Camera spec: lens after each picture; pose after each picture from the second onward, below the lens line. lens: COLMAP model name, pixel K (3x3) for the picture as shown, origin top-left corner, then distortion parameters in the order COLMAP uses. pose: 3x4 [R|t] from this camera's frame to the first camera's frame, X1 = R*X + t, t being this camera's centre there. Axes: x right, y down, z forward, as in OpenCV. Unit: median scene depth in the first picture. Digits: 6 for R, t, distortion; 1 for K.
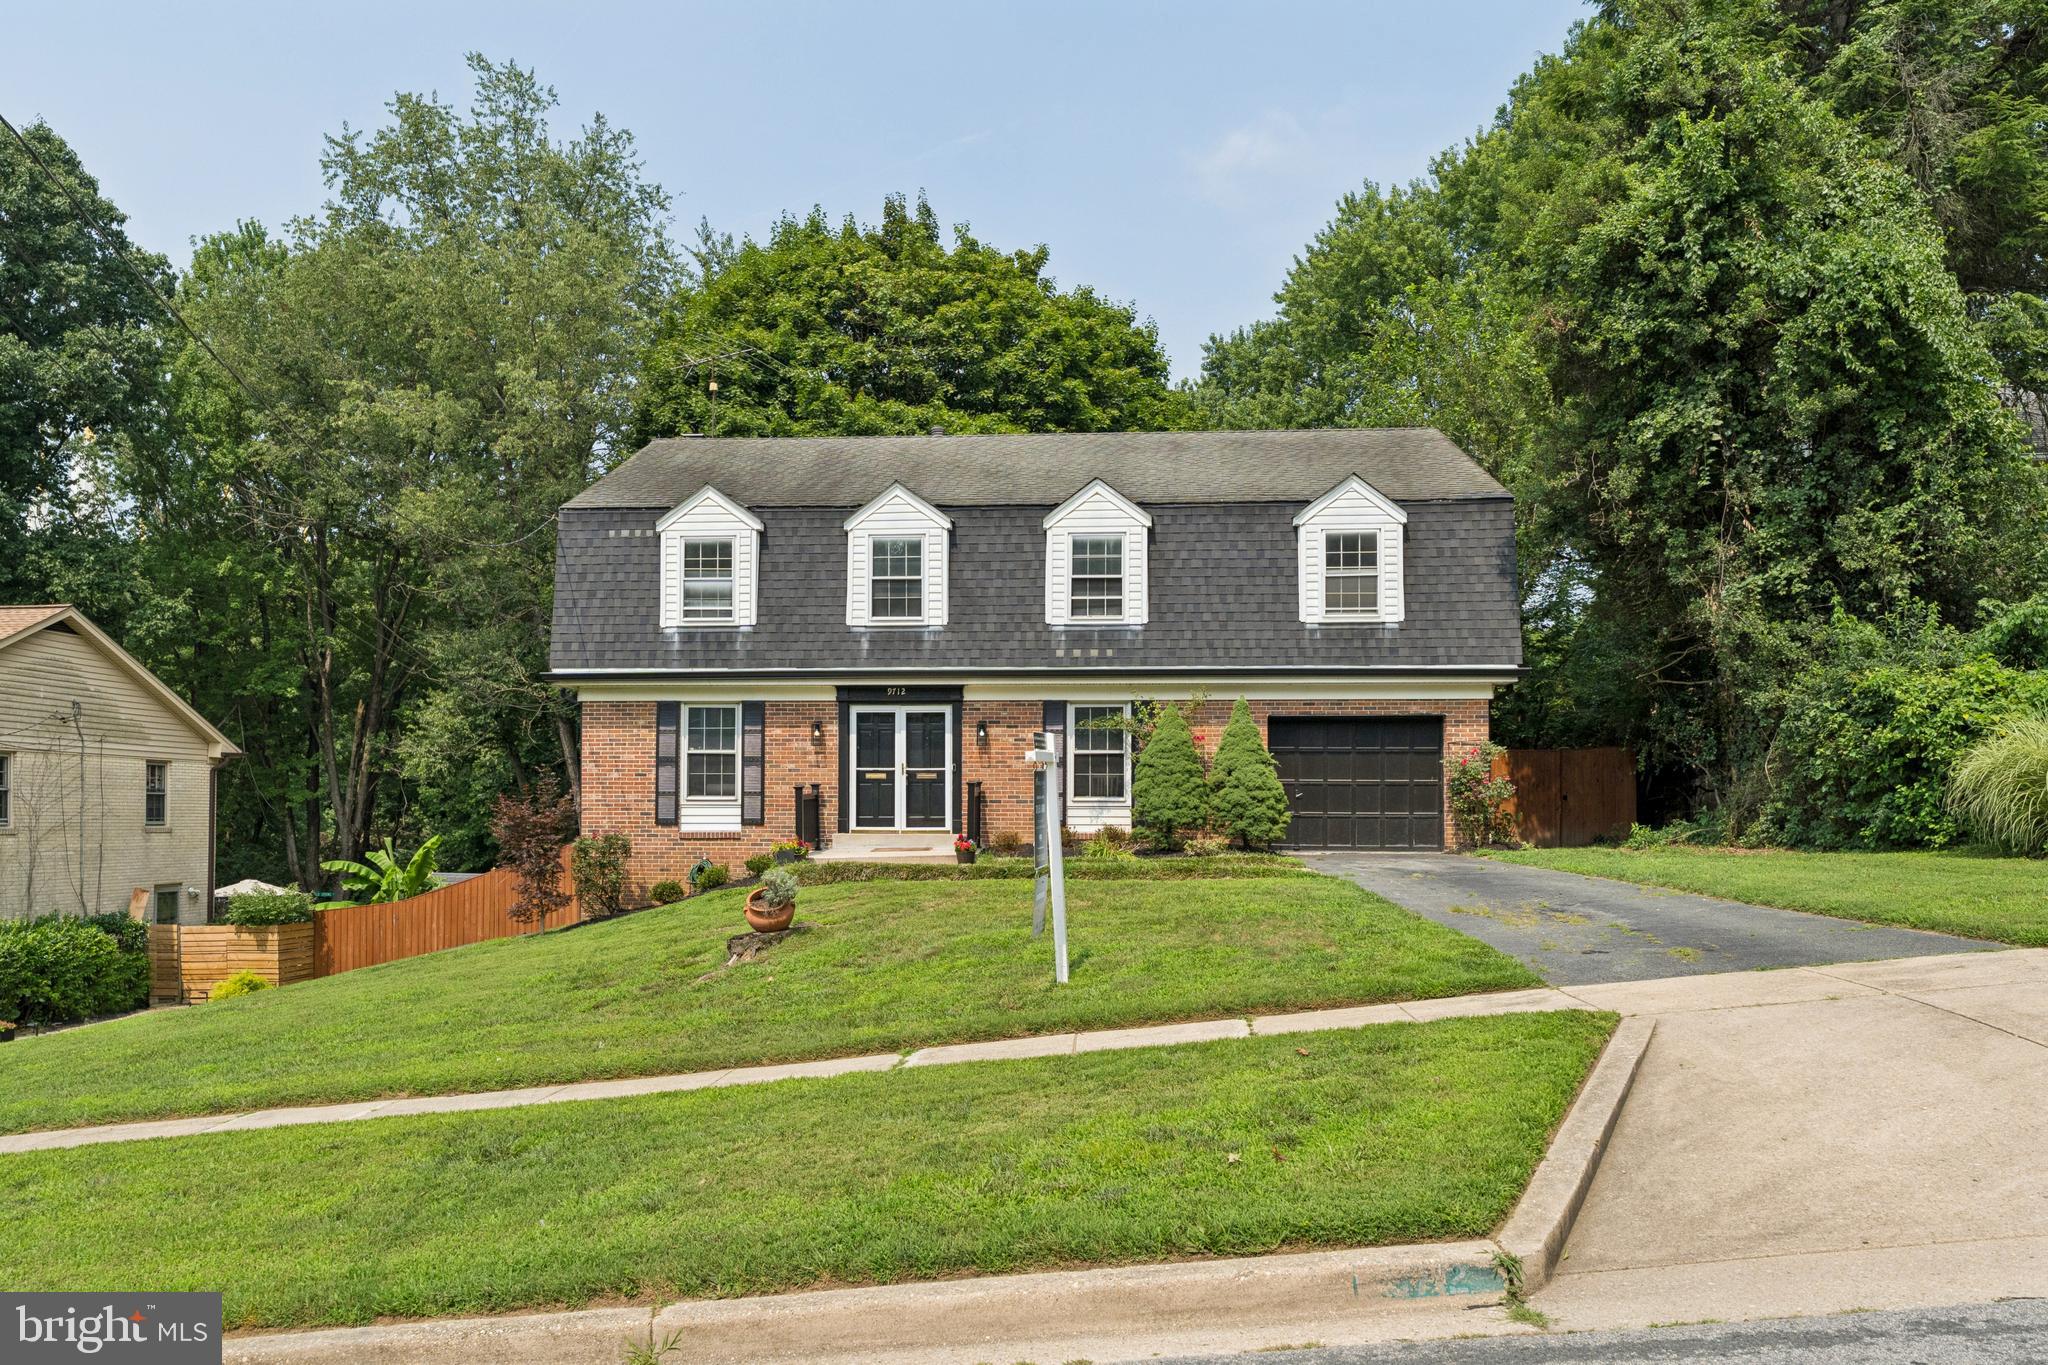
lens RADIAL K [[1398.8, 0, 1024.0], [0, 1398.8, 682.5], [0, 0, 1]] dist [0.002464, -0.001148]
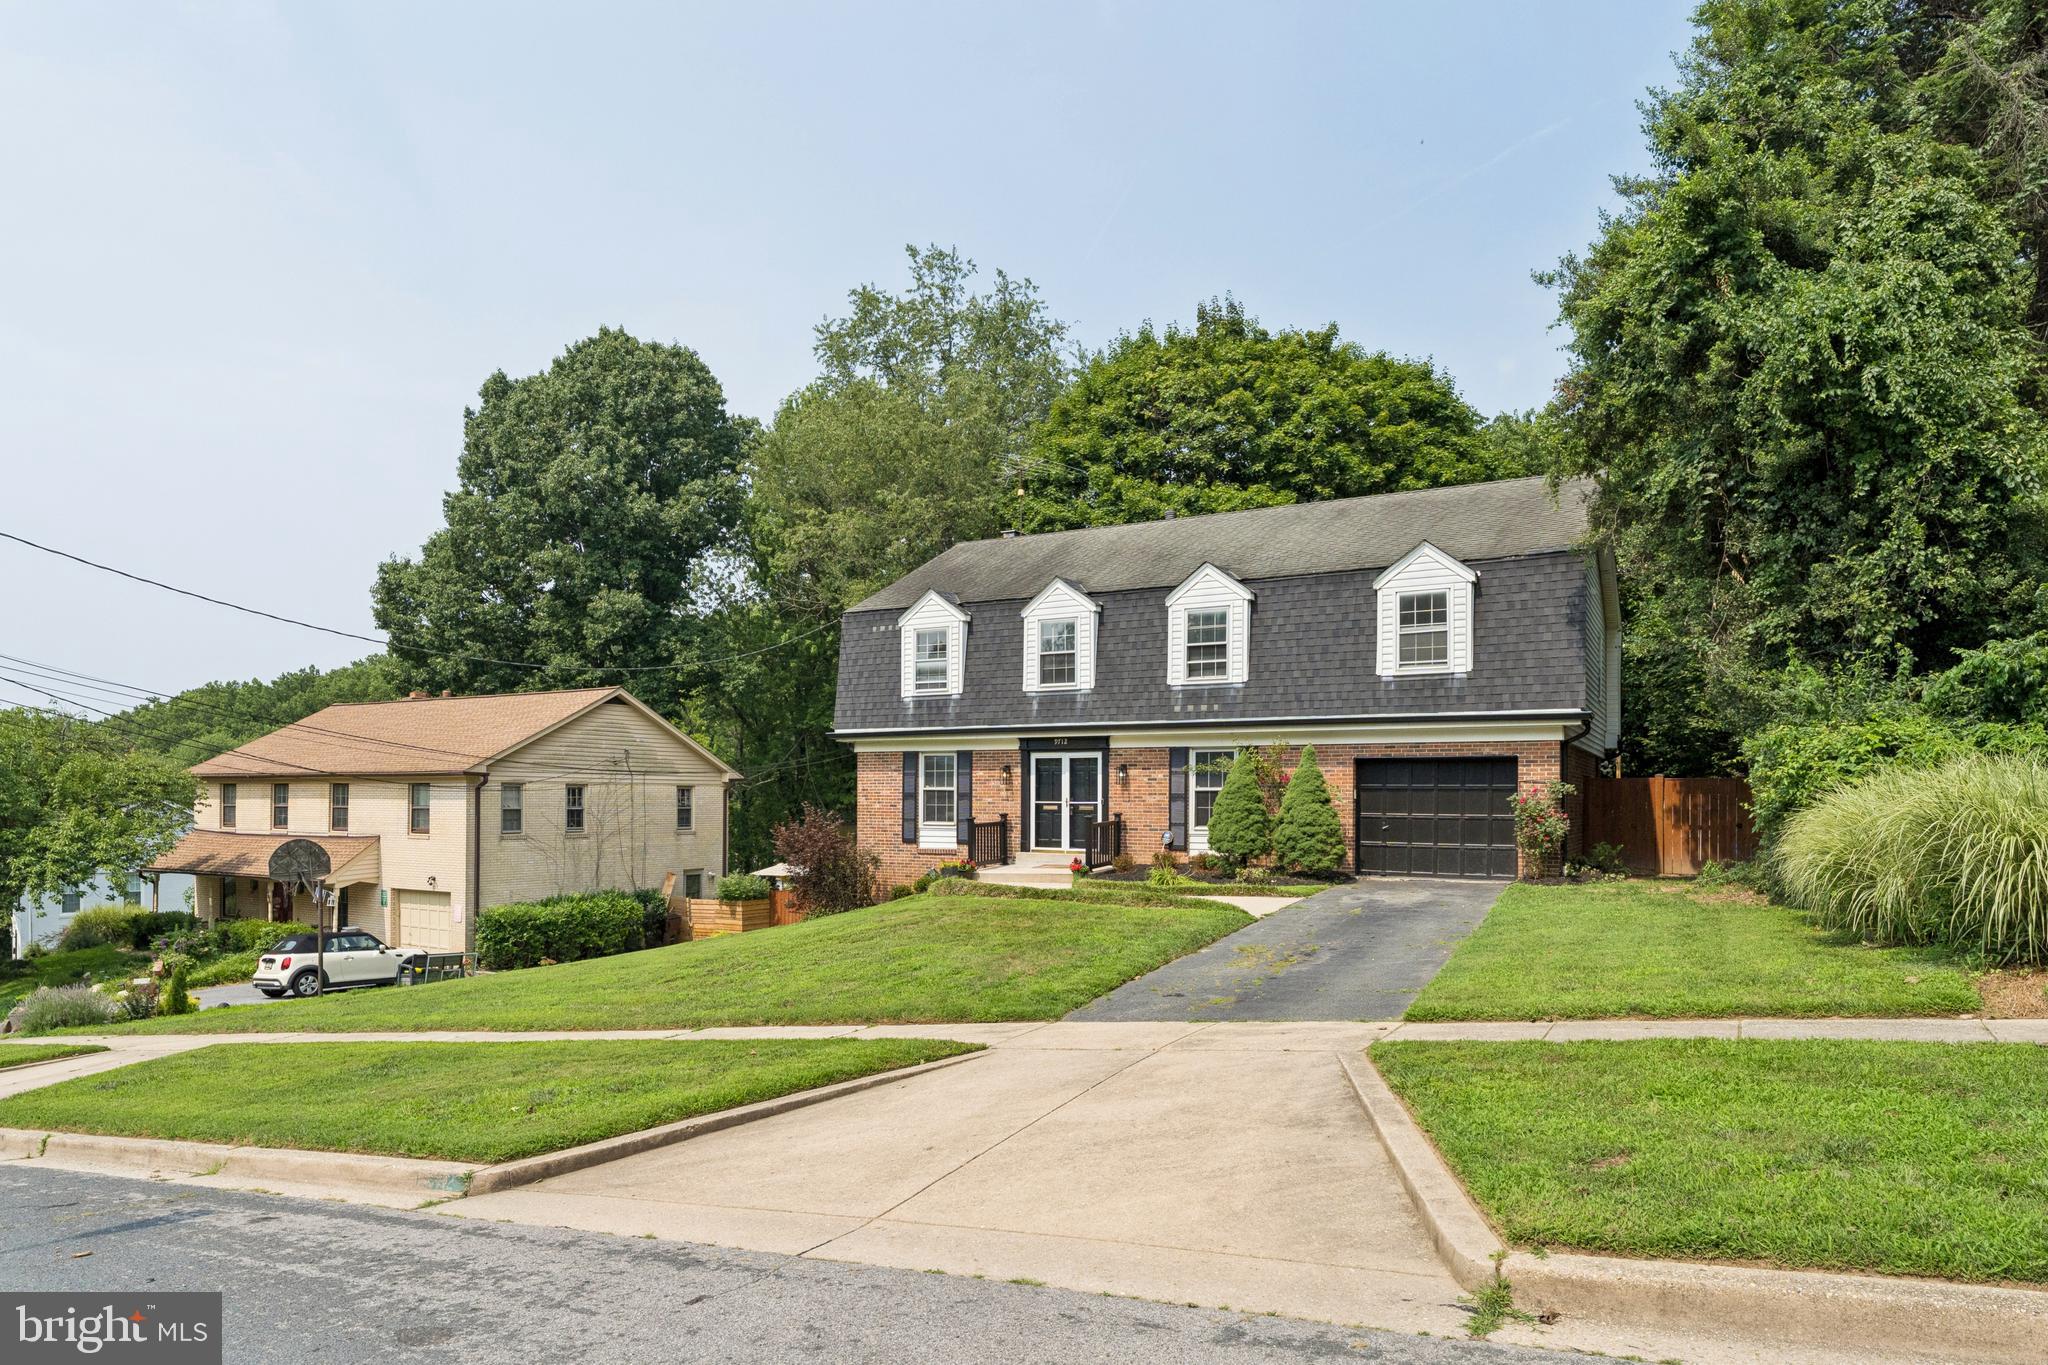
lens RADIAL K [[1236.2, 0, 1024.0], [0, 1236.2, 682.5], [0, 0, 1]] dist [0.003004, -0.000444]
pose [[0.900089, -0.037853, -0.434059, 0.370283], [0.039003, 0.999219, -0.006259, -0.041822], [0.433957, -0.011296, 0.900863, -0.029963]]
